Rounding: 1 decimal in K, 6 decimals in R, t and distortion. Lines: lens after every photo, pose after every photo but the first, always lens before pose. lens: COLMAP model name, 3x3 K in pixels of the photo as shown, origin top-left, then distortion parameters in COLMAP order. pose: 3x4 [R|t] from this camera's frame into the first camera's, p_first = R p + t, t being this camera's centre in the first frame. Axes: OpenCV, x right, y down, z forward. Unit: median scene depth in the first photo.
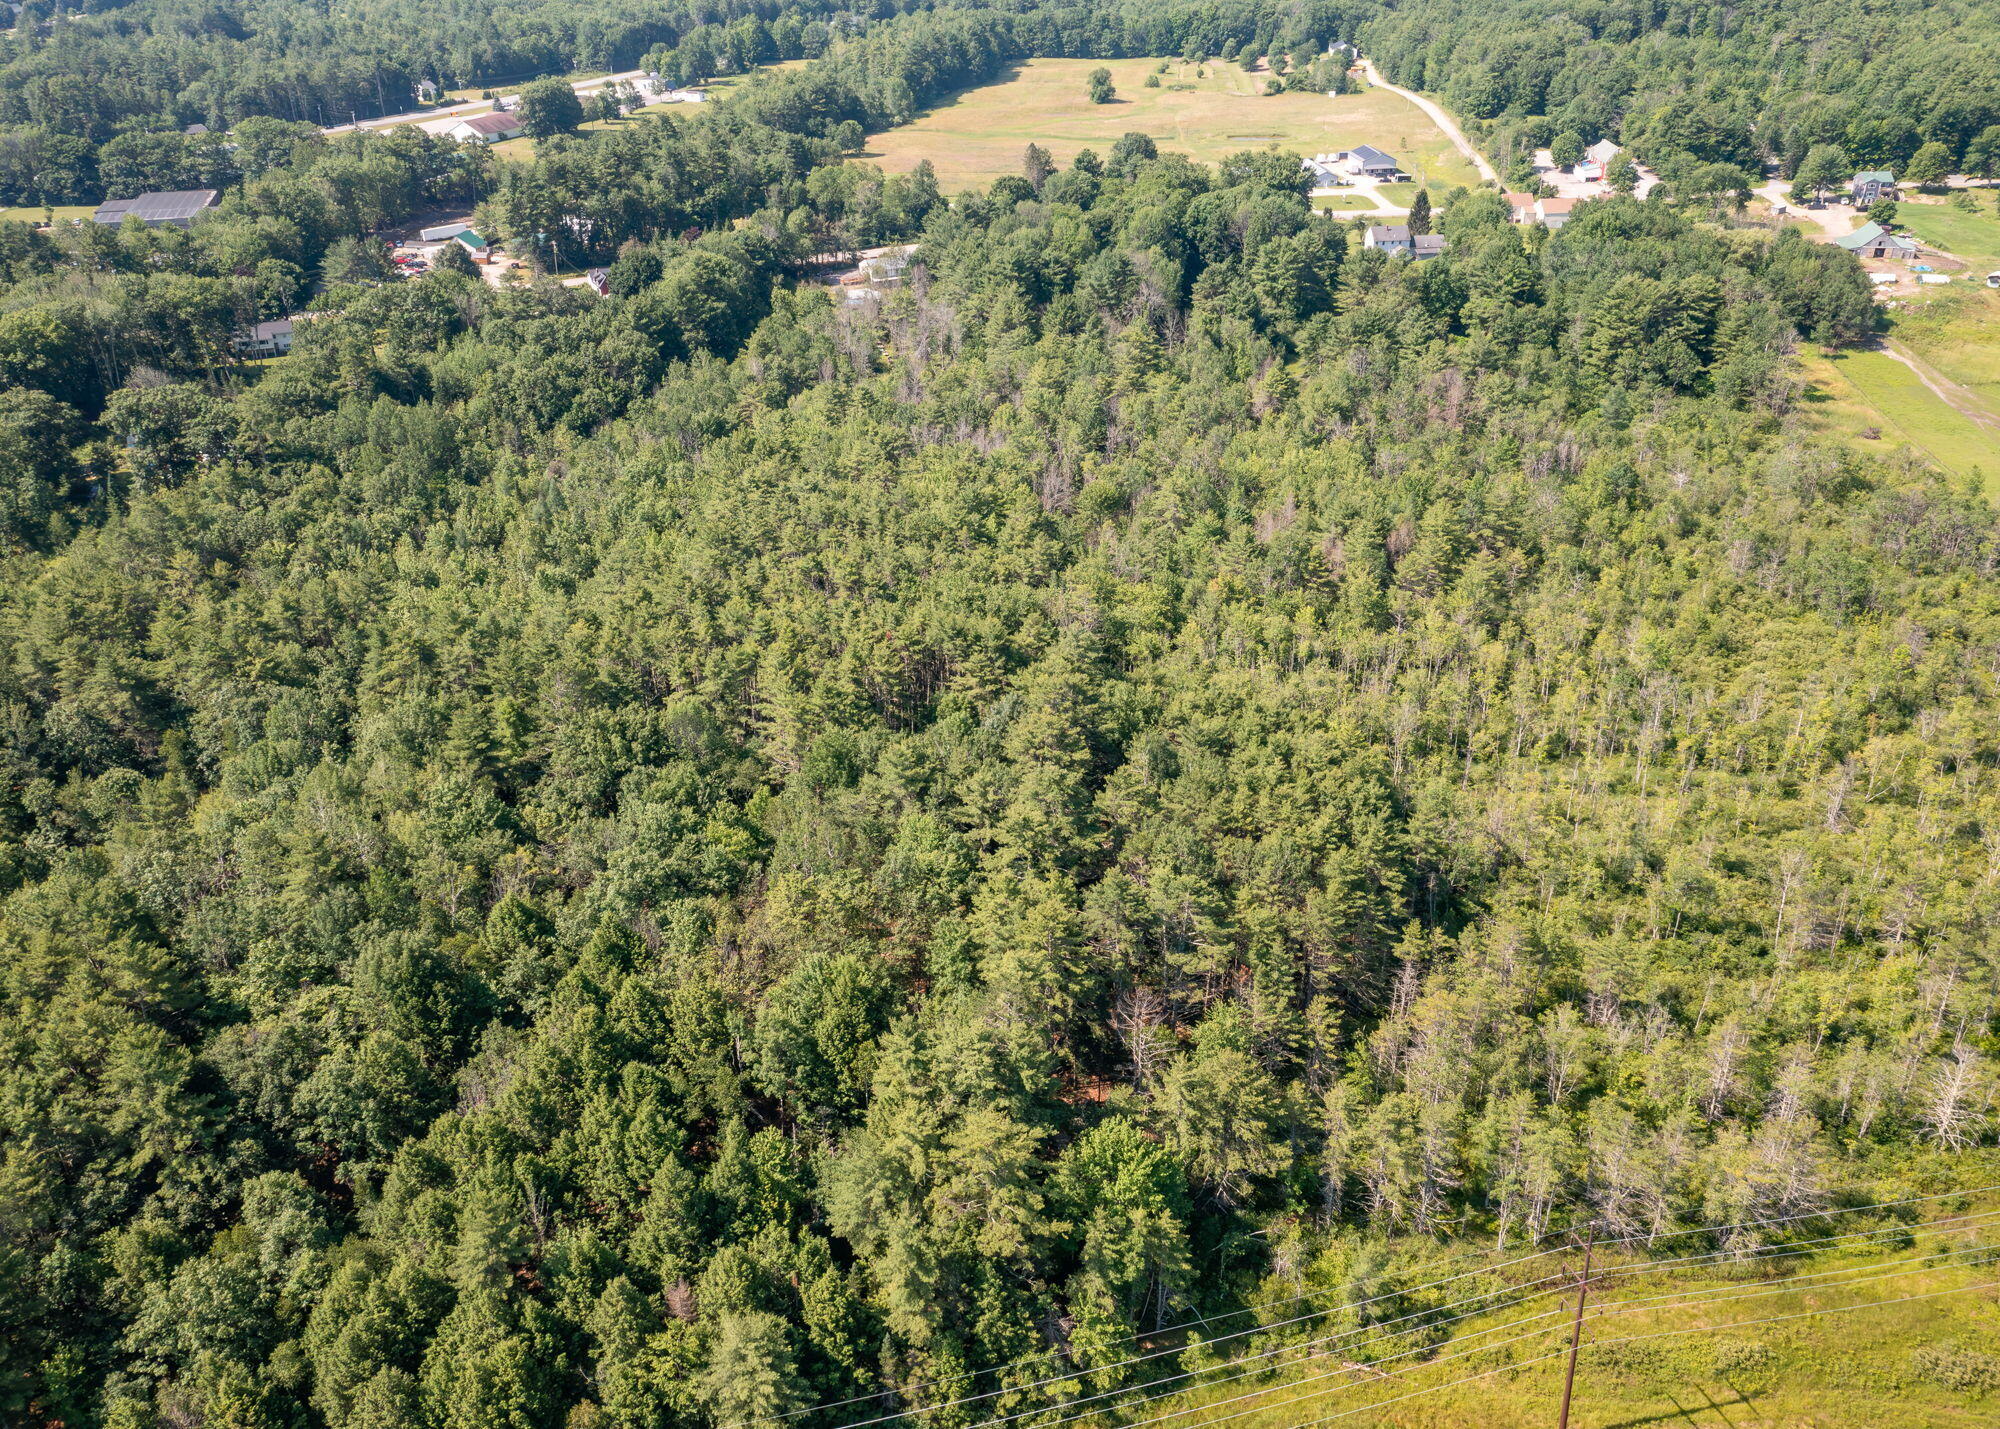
lens RADIAL K [[1704.5, 0, 1003.8], [0, 1704.5, 721.7], [0, 0, 1]] dist [0.001816, 0.046488]
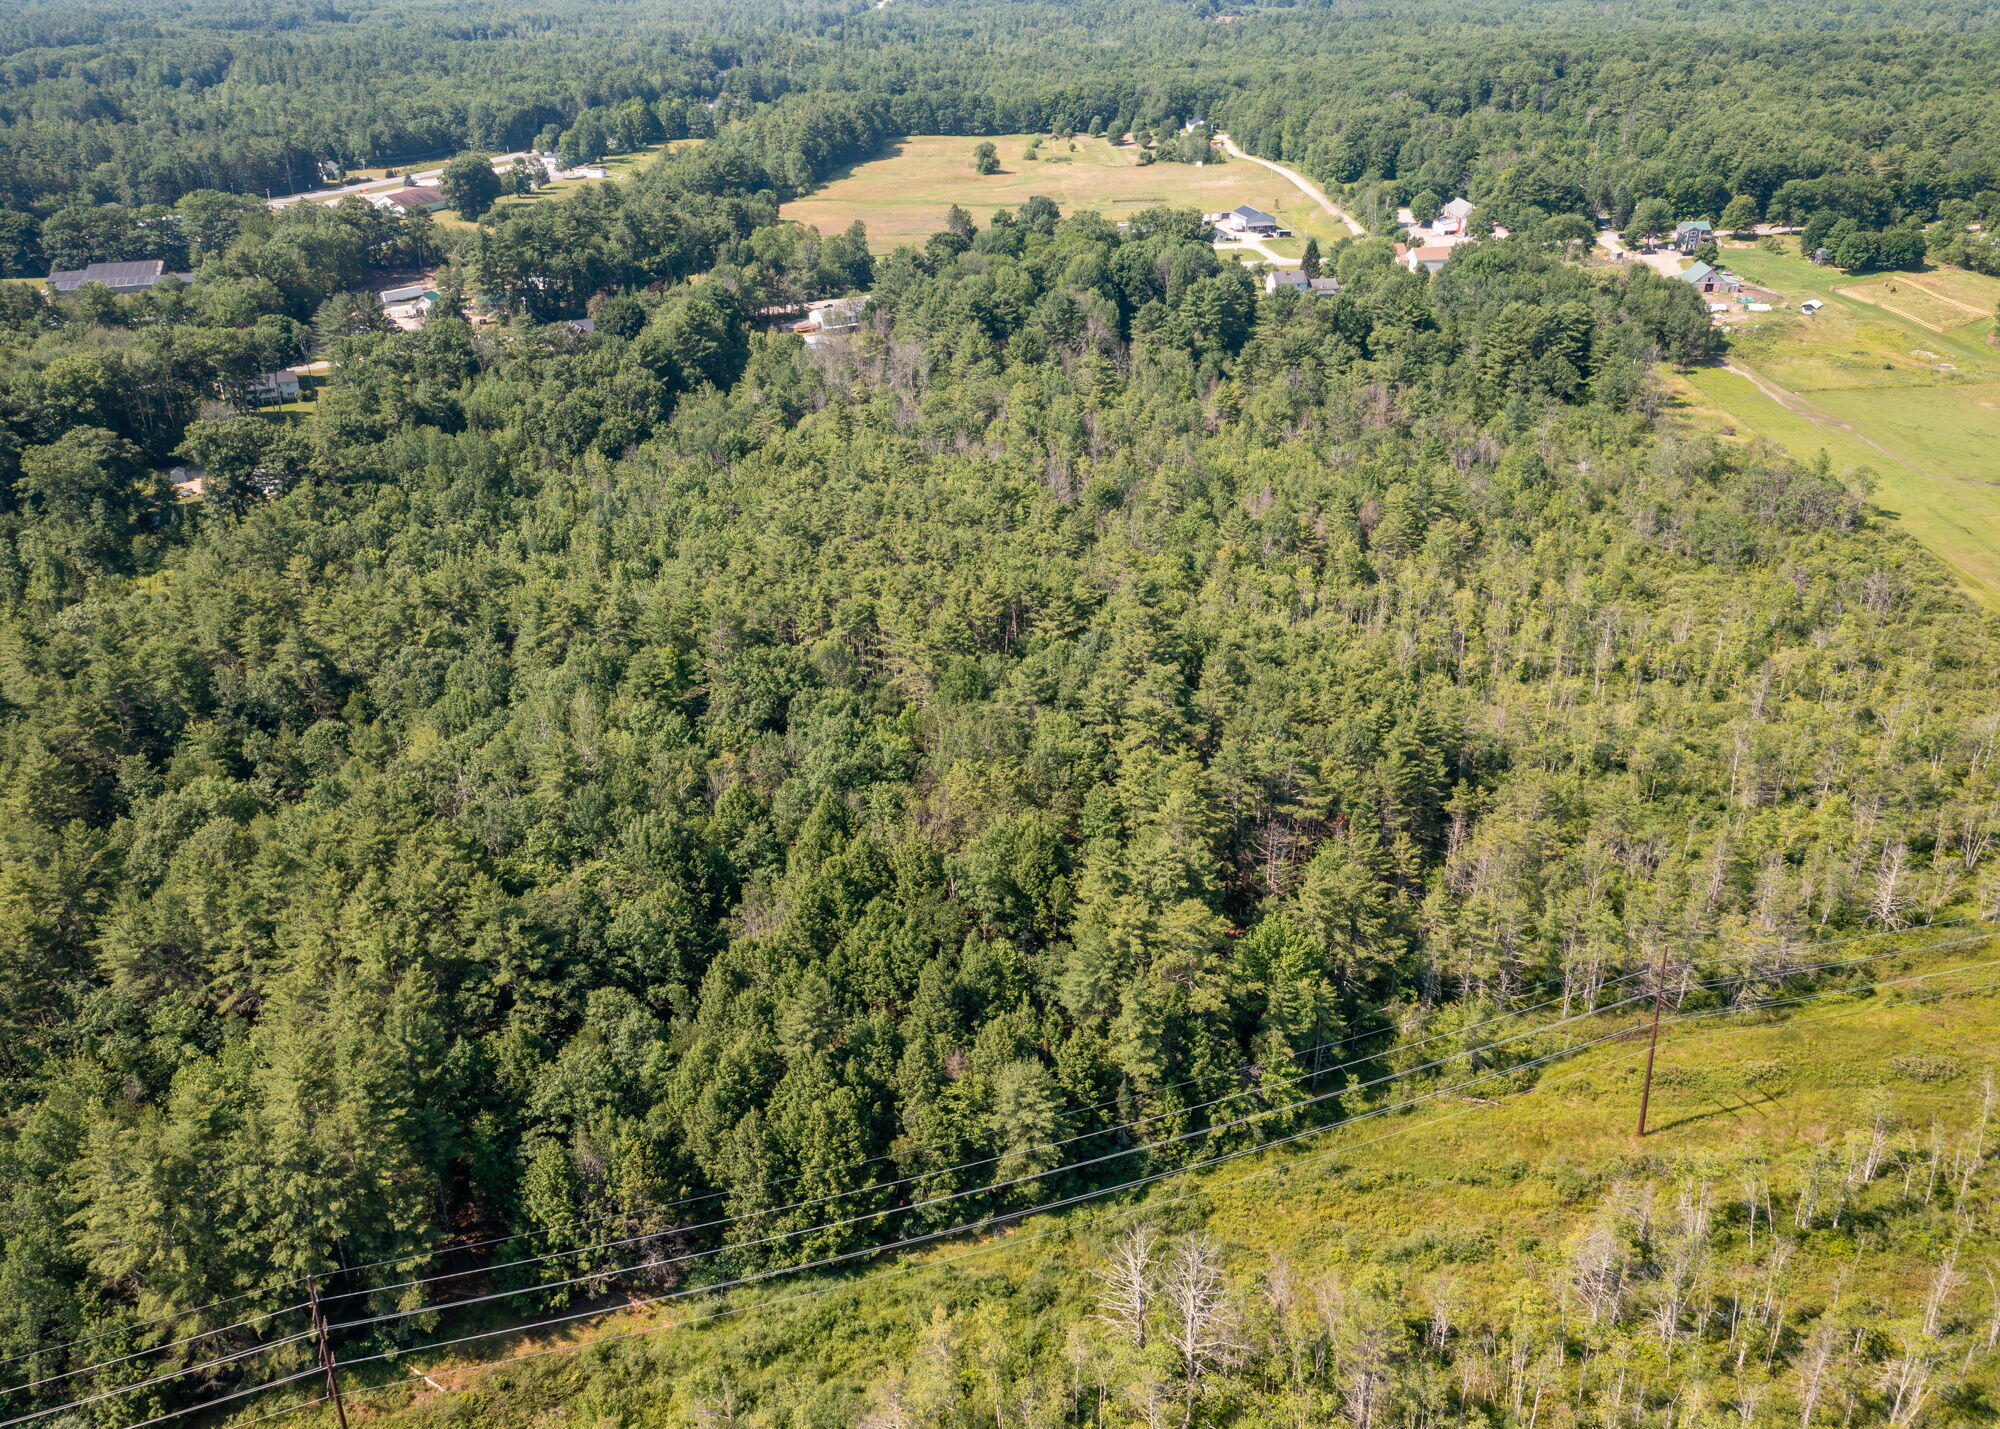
lens RADIAL K [[1704.5, 0, 1006.9], [0, 1704.5, 719.8], [0, 0, 1]] dist [0.001816, 0.046488]
pose [[0.994214, -0.042394, 0.098696, -0.121444], [0.047063, 0.997857, -0.045464, 0.067284], [-0.096557, 0.049846, 0.994079, -0.114174]]
